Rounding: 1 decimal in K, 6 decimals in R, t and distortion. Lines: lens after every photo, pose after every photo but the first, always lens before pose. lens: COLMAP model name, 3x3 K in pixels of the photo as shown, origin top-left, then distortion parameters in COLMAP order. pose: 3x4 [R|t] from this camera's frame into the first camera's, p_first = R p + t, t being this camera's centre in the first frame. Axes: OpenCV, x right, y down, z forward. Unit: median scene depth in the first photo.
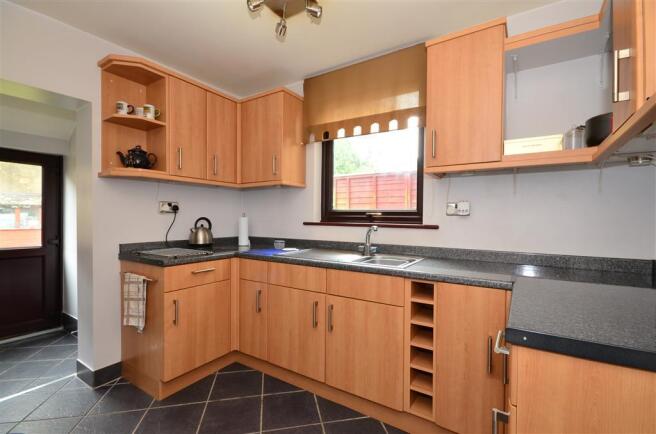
lens RADIAL K [[294.2, 0, 330.4], [0, 294.2, 222.0], [0, 0, 1]] dist [0.000780, -0.000596]
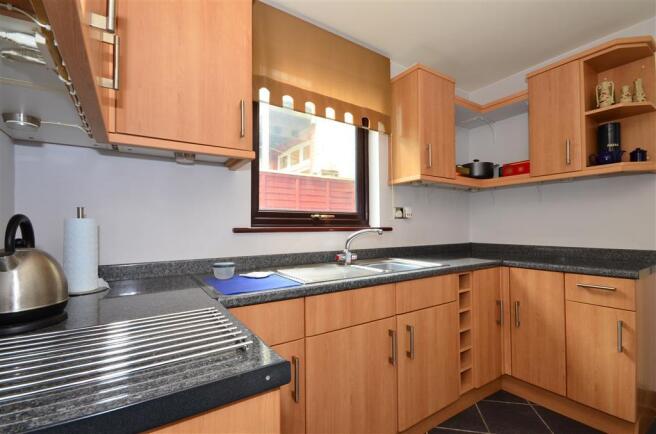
lens RADIAL K [[294.2, 0, 330.4], [0, 294.2, 222.0], [0, 0, 1]] dist [0.000780, -0.000596]
pose [[0.388616, 0.003969, 0.921391, -0.663878], [0.022434, 0.999654, -0.013768, 0.001474], [-0.921127, 0.026021, 0.388392, 0.698684]]
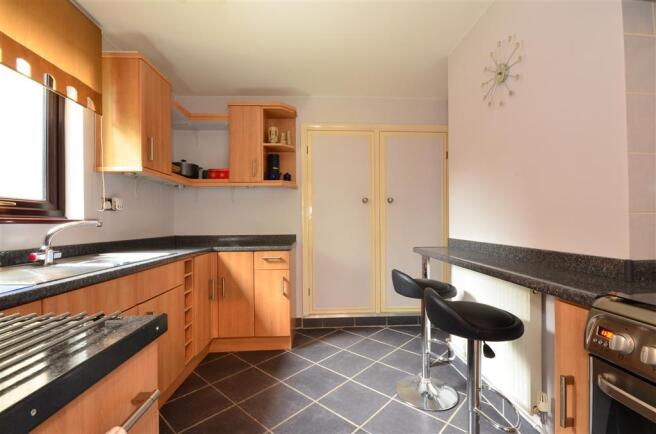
lens RADIAL K [[294.2, 0, 330.4], [0, 294.2, 222.0], [0, 0, 1]] dist [0.000780, -0.000596]
pose [[-0.583555, -0.004829, 0.812059, -0.788887], [0.011780, 0.999827, 0.014411, 0.012180], [-0.811988, 0.017975, -0.583397, 0.848918]]
